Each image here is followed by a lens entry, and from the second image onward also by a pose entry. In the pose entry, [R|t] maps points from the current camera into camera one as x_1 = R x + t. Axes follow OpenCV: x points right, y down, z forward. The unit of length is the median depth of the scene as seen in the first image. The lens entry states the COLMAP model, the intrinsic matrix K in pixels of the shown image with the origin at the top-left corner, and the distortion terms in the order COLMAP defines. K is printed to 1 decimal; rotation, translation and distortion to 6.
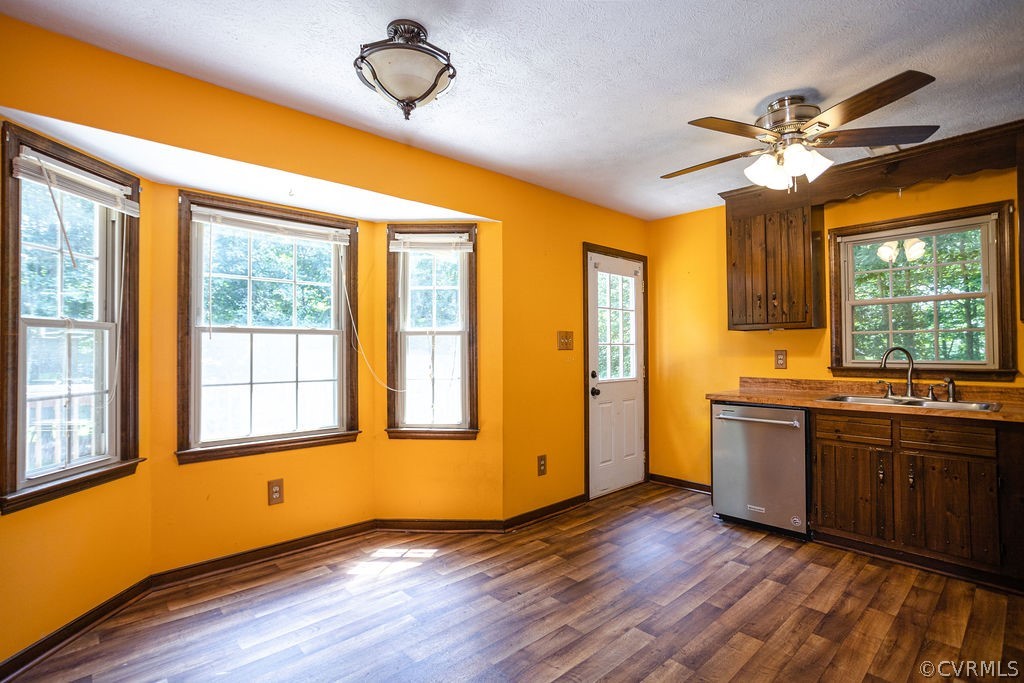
lens RADIAL K [[498.3, 0, 512.9], [0, 498.3, 347.0], [0, 0, 1]] dist [-0.055322, 0.031932]
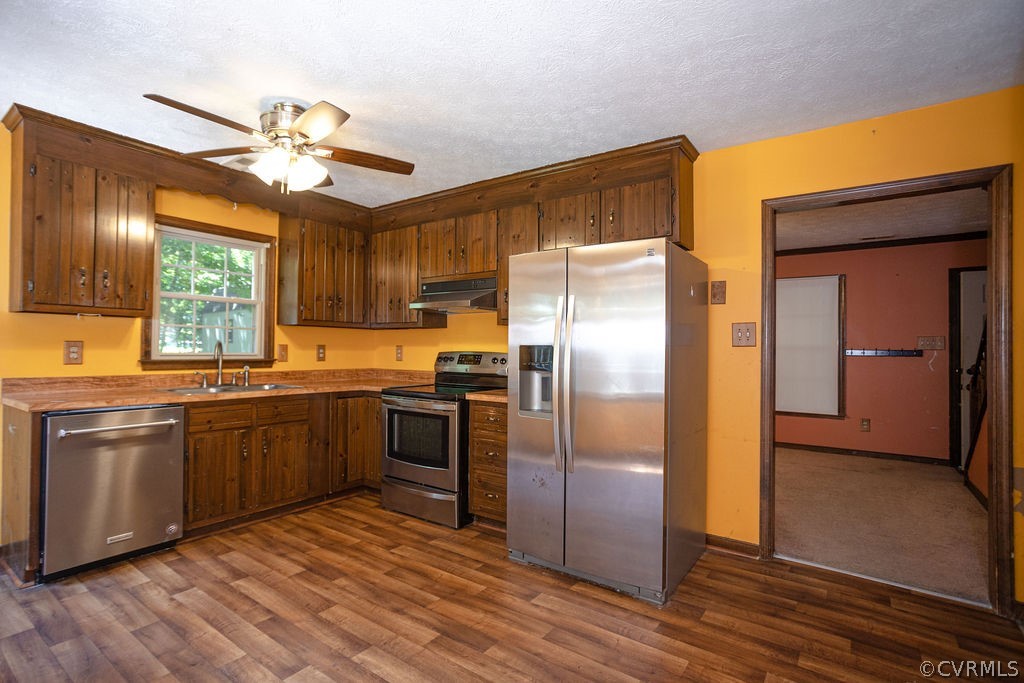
lens RADIAL K [[498.3, 0, 512.9], [0, 498.3, 347.0], [0, 0, 1]] dist [-0.055322, 0.031932]
pose [[-0.232813, 0.004603, 0.972511, -0.502425], [-0.023092, 0.999681, -0.010260, 0.010878], [-0.972247, -0.024846, -0.232632, 0.653752]]
